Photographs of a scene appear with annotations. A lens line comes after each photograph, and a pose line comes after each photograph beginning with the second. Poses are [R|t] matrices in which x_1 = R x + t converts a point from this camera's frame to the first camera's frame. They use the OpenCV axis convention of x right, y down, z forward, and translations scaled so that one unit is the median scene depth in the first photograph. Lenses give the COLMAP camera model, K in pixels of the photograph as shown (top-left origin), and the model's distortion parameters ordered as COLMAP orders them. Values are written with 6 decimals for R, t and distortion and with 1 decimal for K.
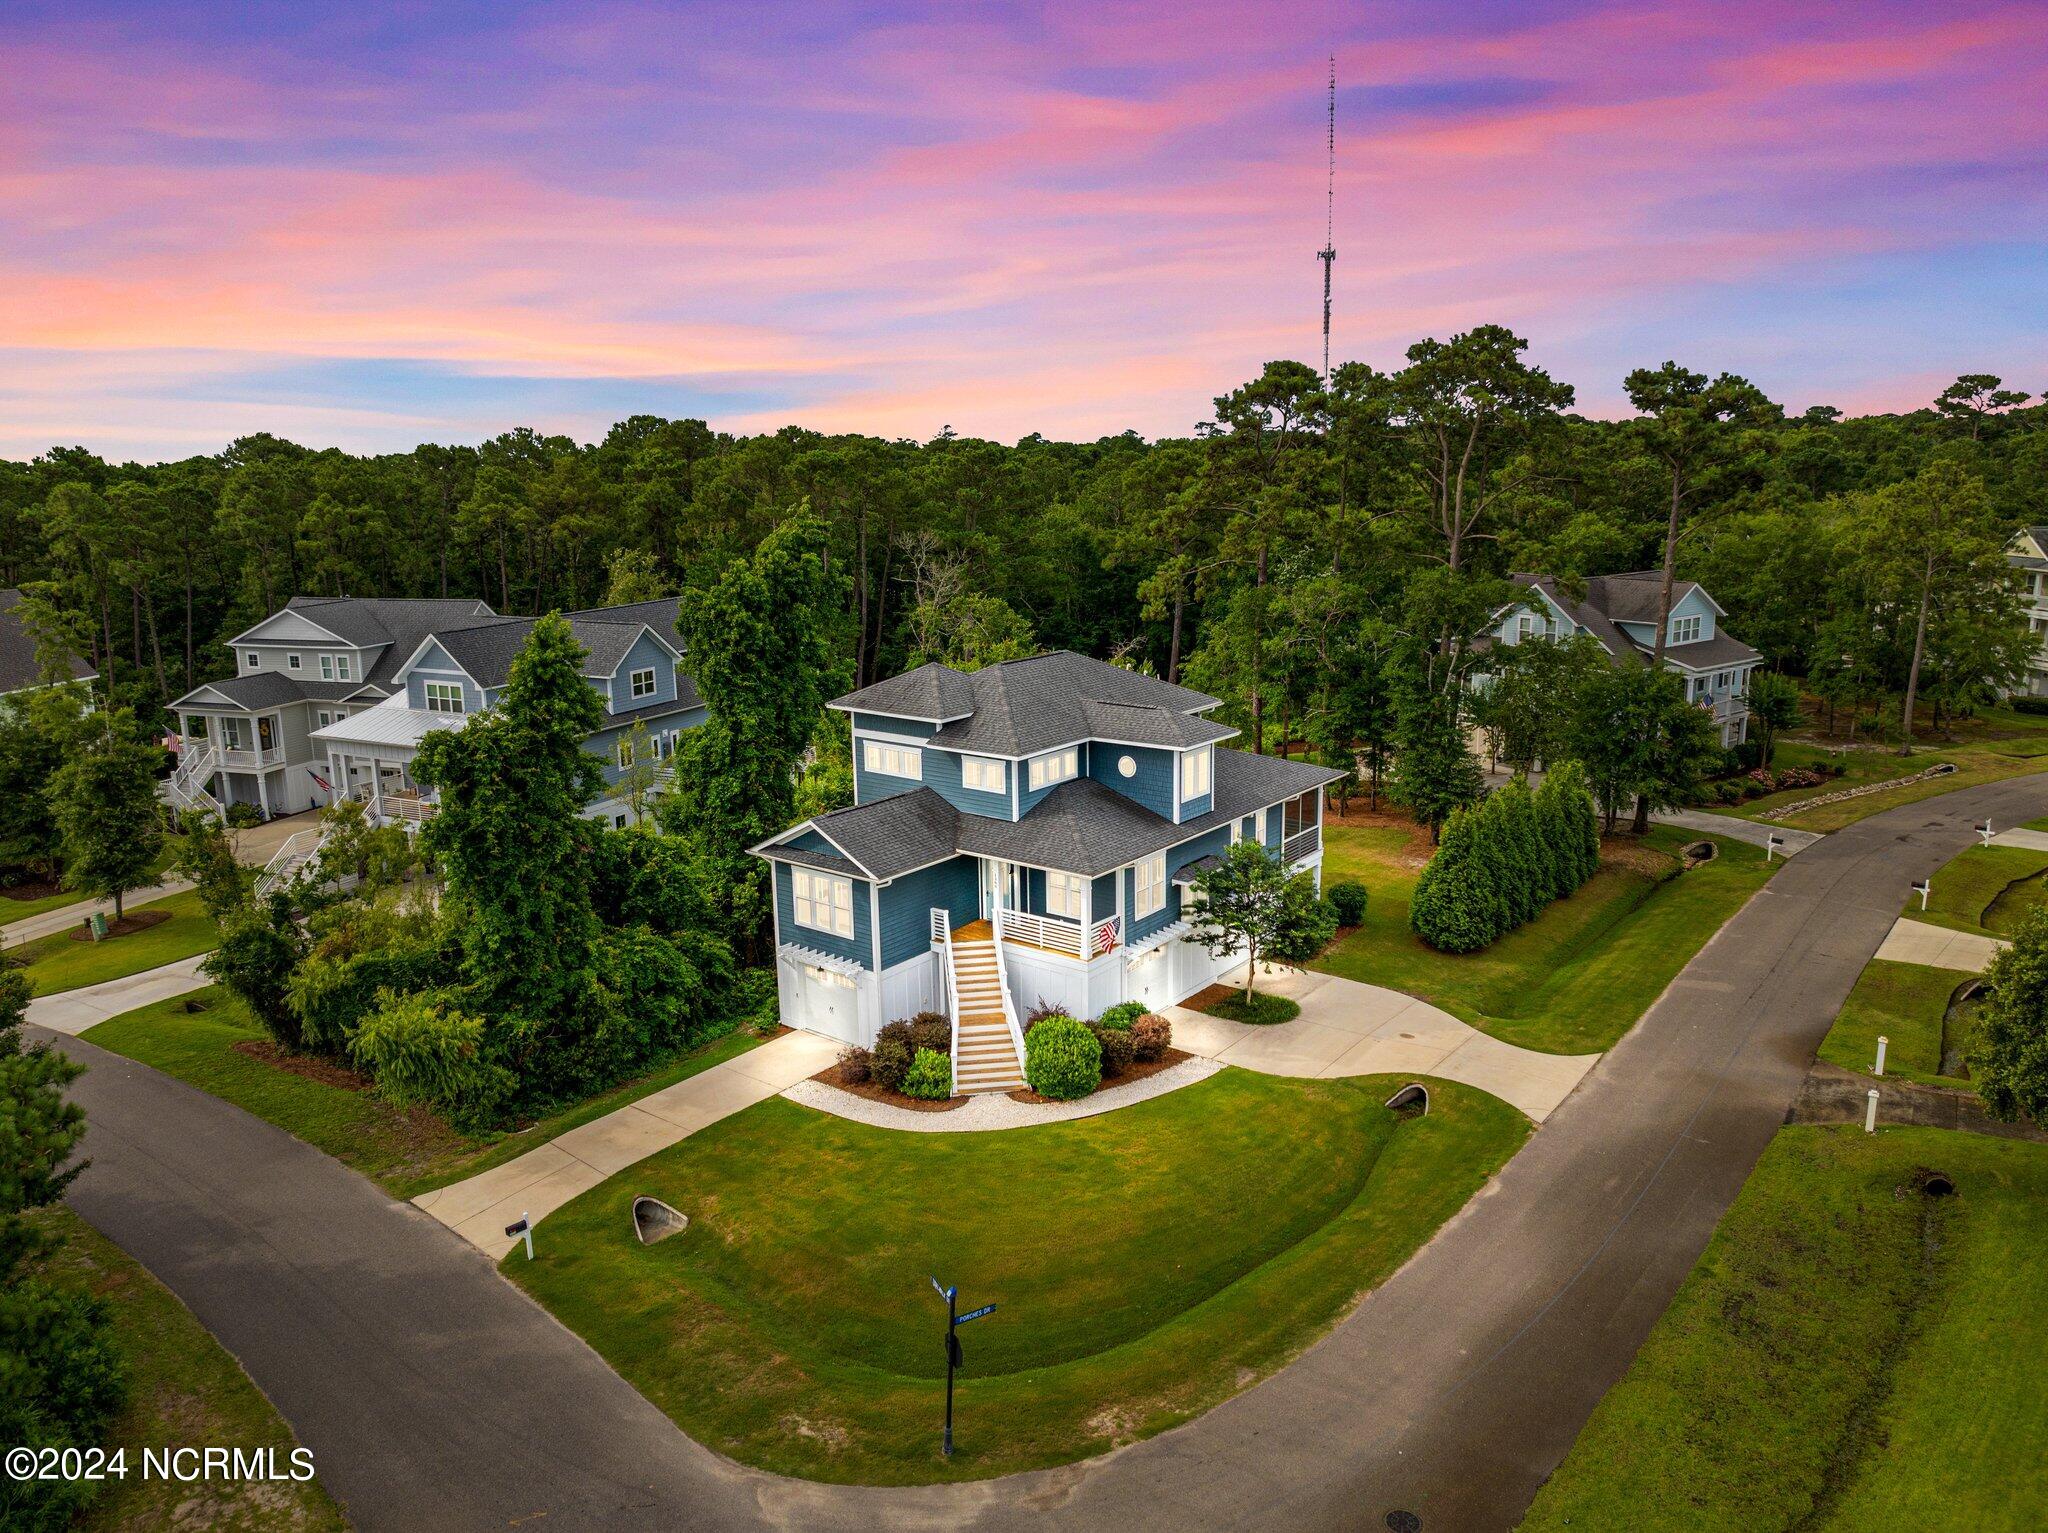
lens RADIAL K [[1430.1, 0, 1025.7], [0, 1430.1, 774.5], [0, 0, 1]] dist [-0.037643, 0.002132]
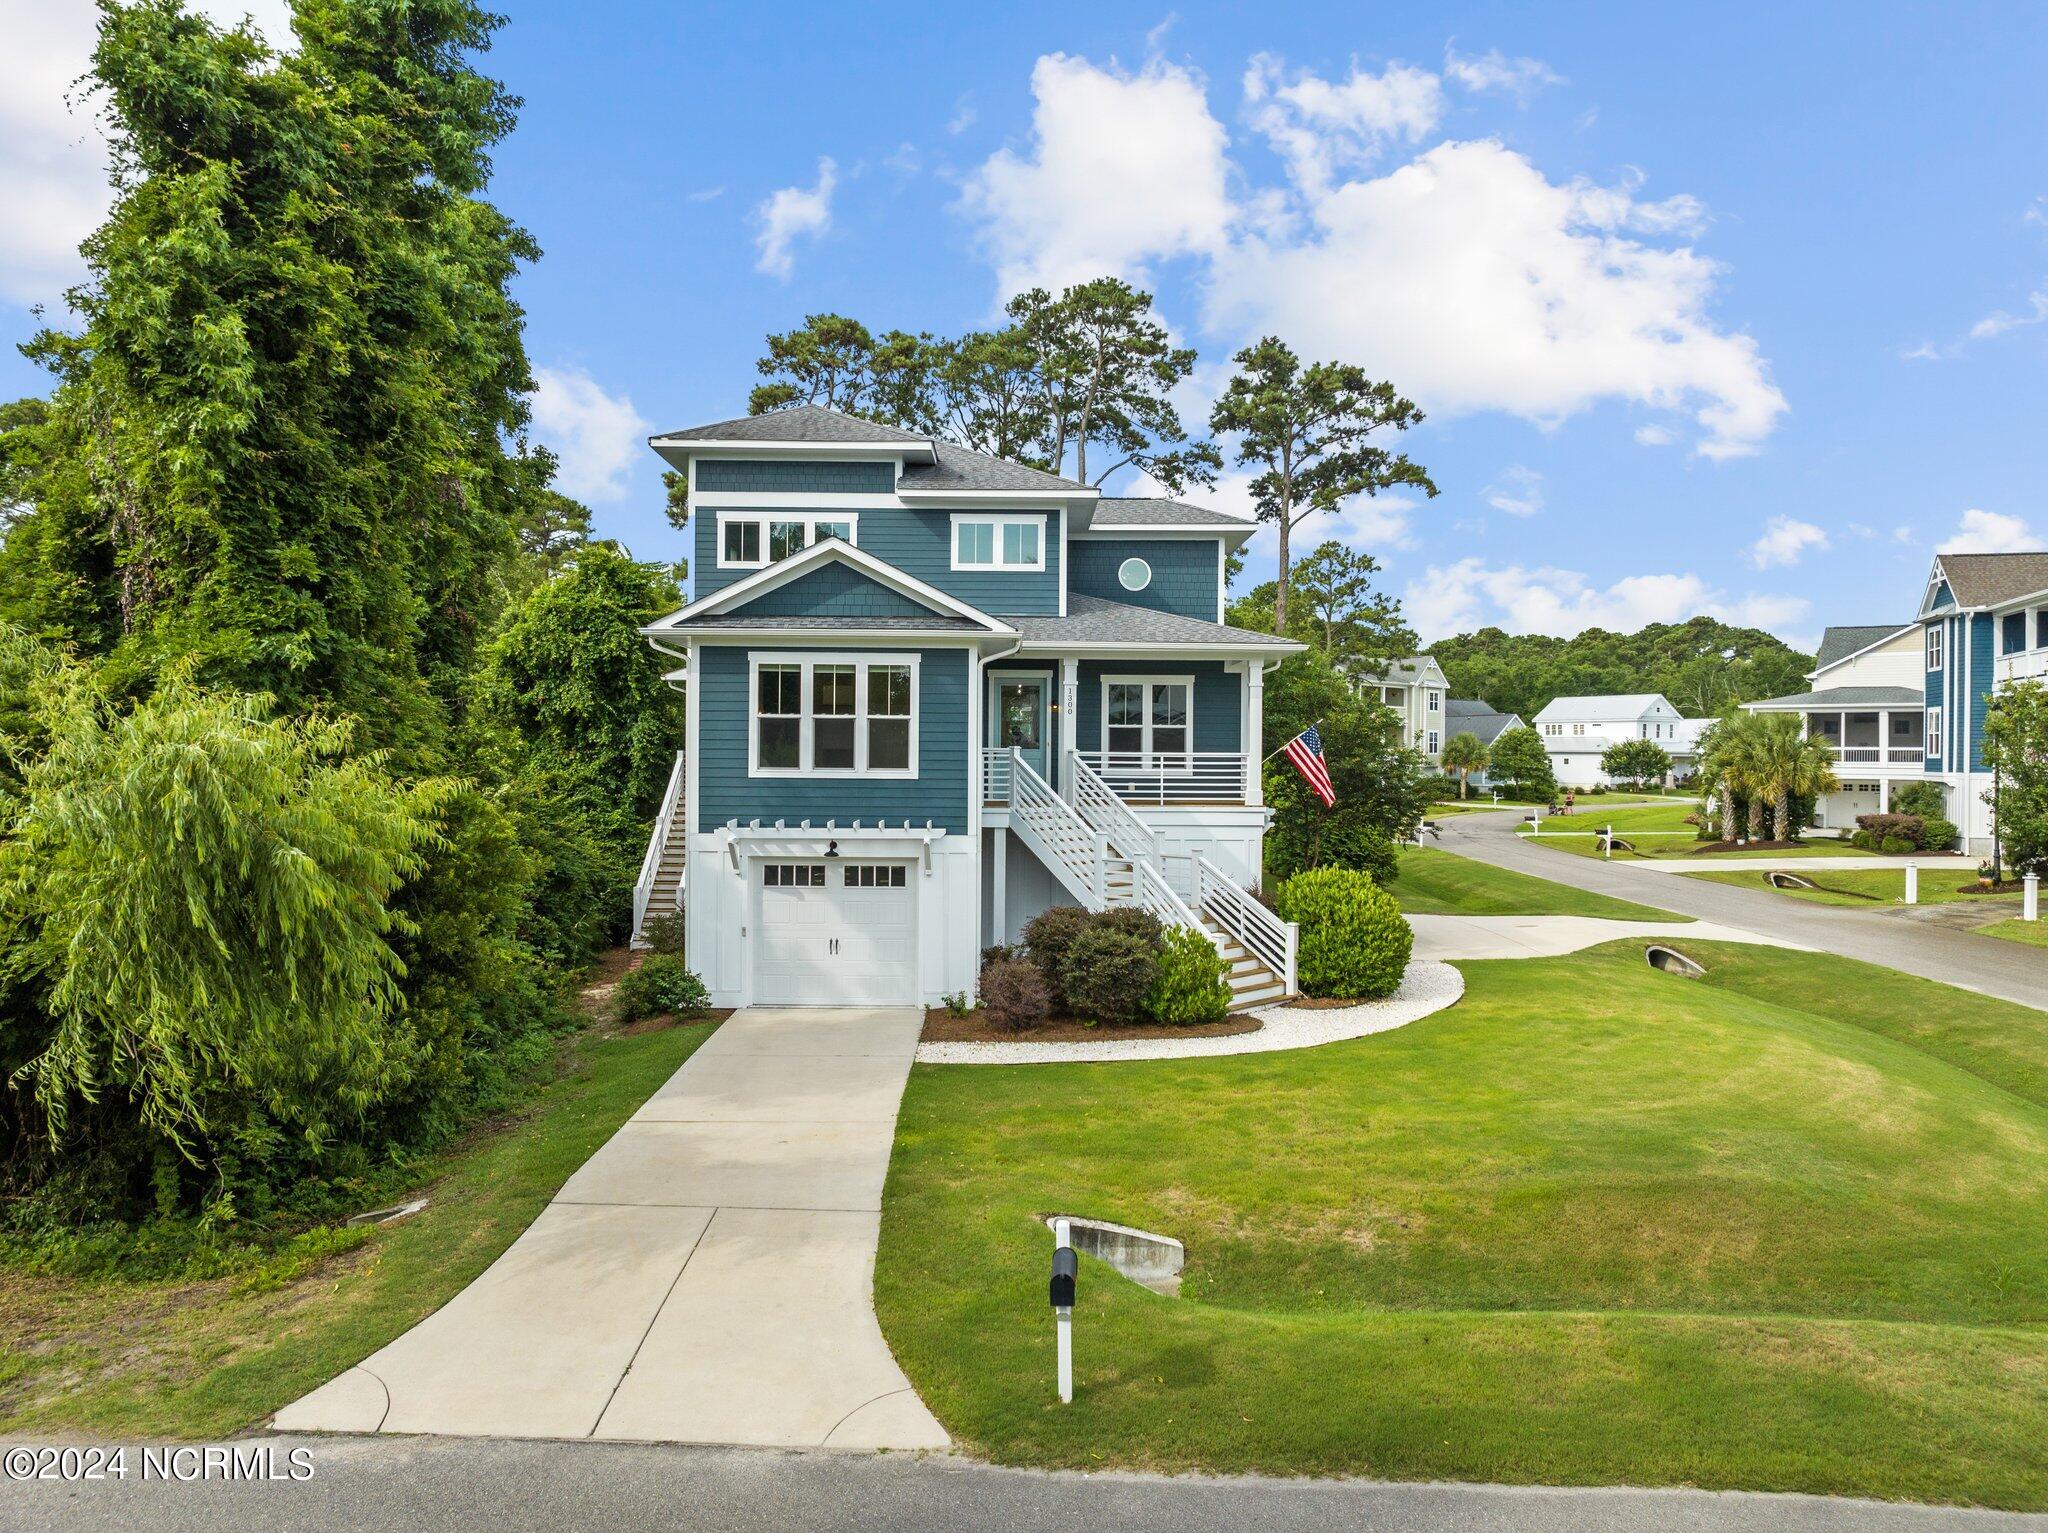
lens RADIAL K [[1444.6, 0, 1025.4], [0, 1444.6, 761.5], [0, 0, 1]] dist [-0.035789, 0.001925]
pose [[0.782018, 0.017725, 0.623004, -0.434417], [0.117891, 0.977343, -0.175788, 0.216004], [-0.612004, 0.210916, 0.762211, 0.615237]]
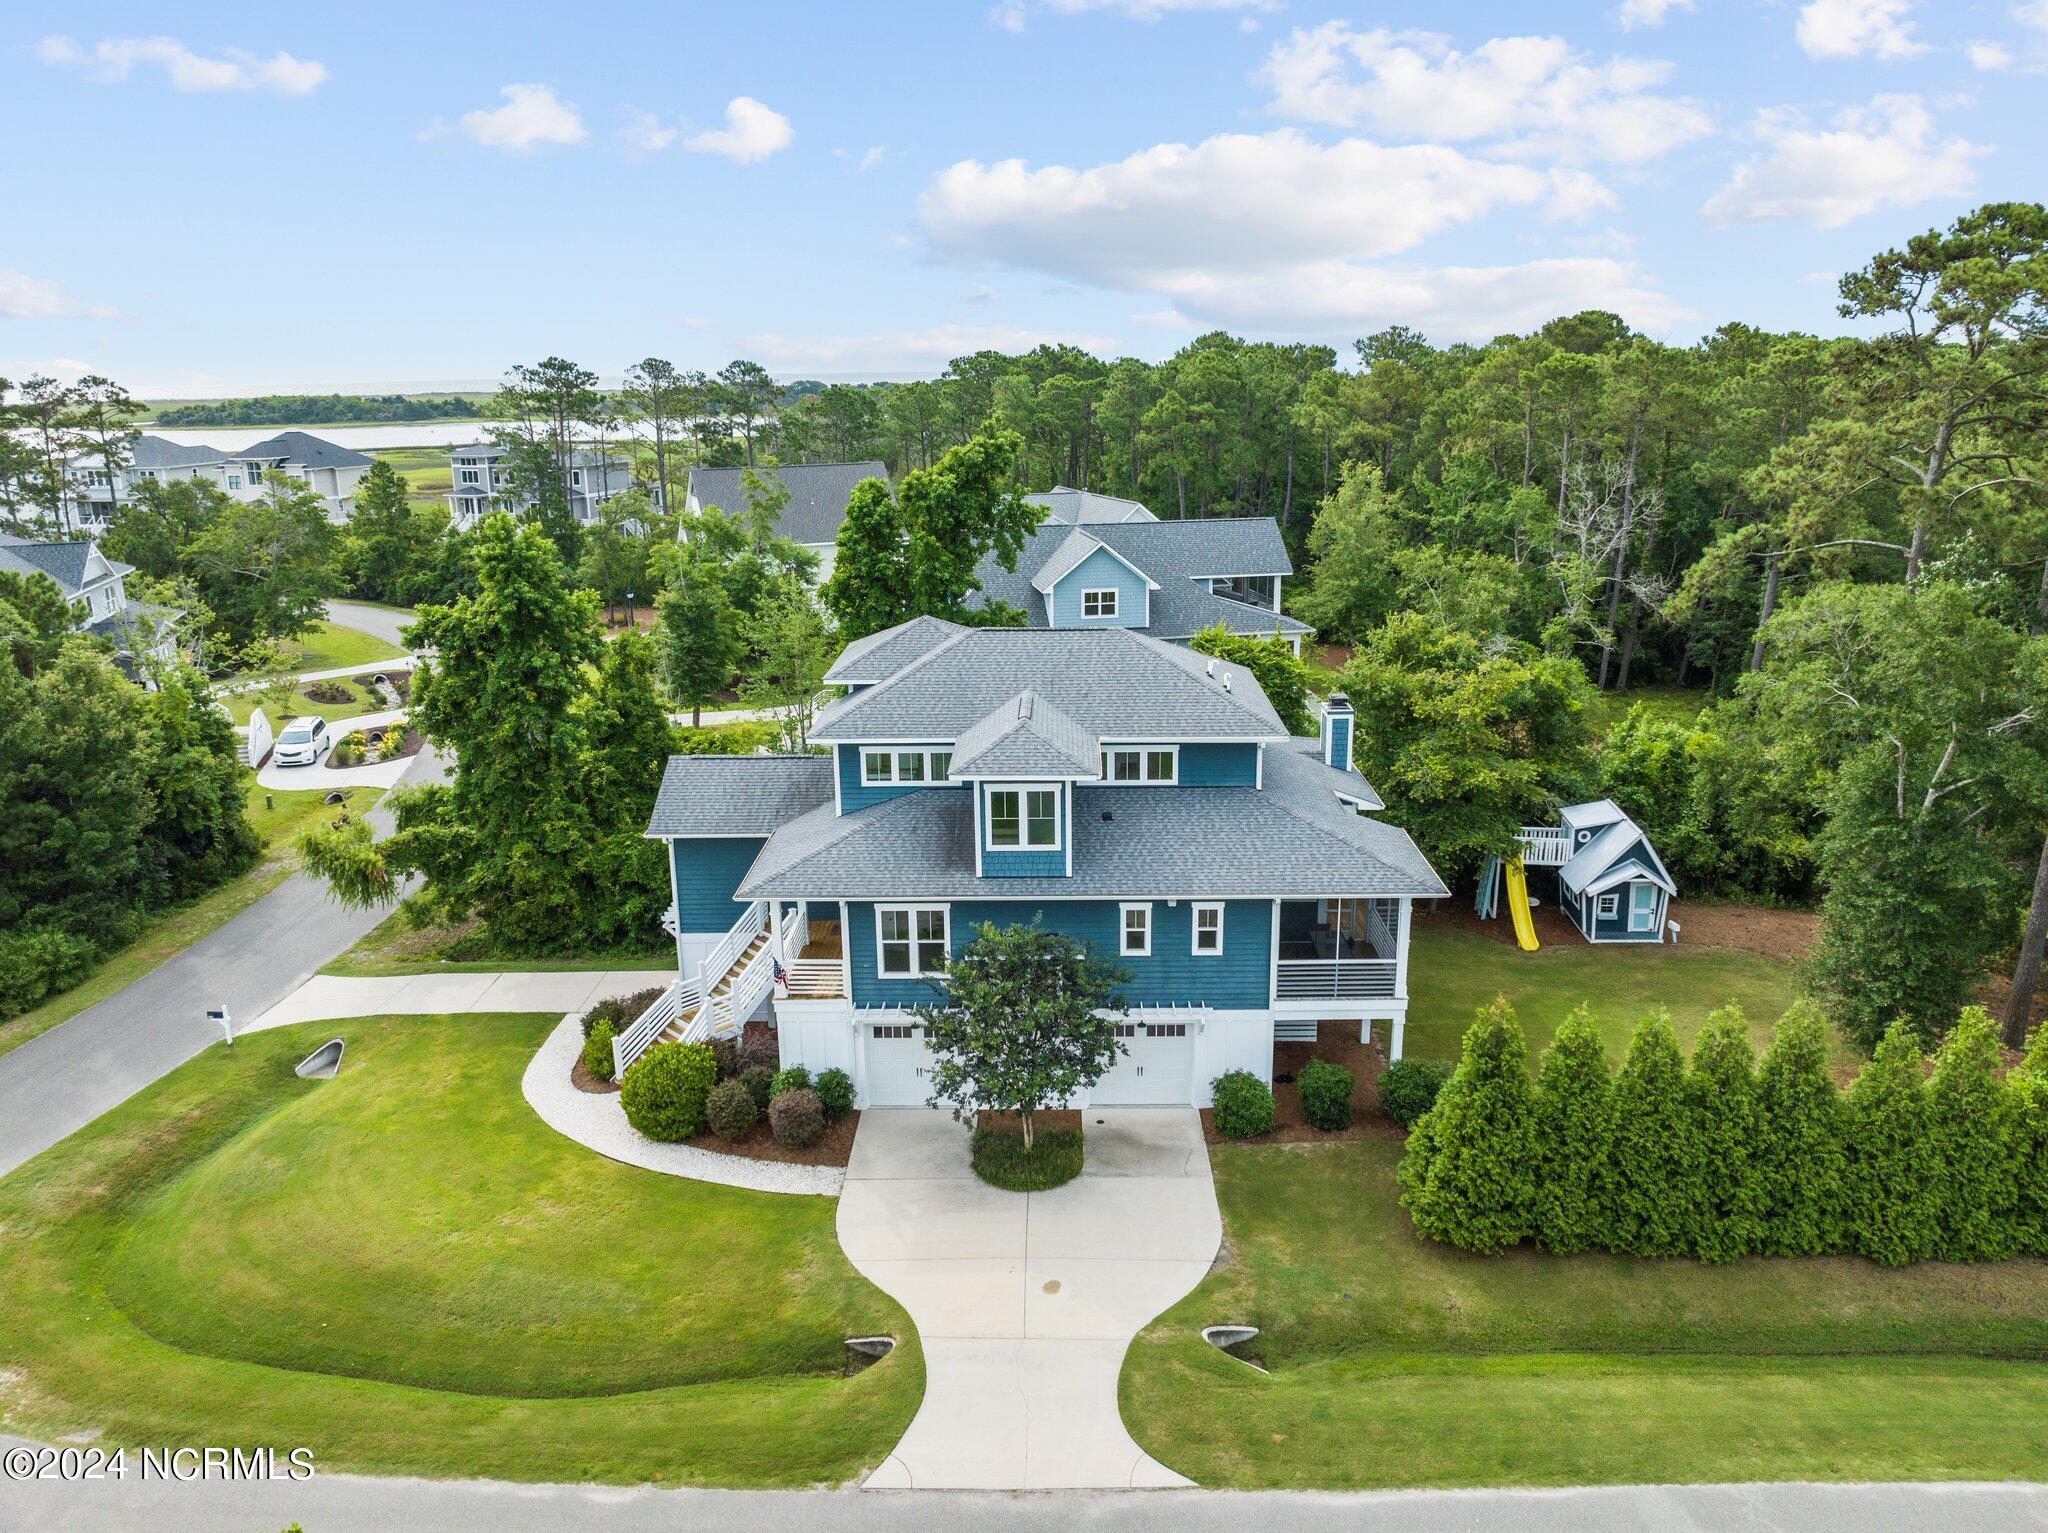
lens RADIAL K [[1444.6, 0, 1034.5], [0, 1444.6, 761.2], [0, 0, 1]] dist [-0.043960, 0.010980]
pose [[0.603591, 0.218919, -0.766650, 0.764082], [-0.172821, 0.974628, 0.142244, -0.150206], [0.778338, 0.046636, 0.626111, 0.619034]]
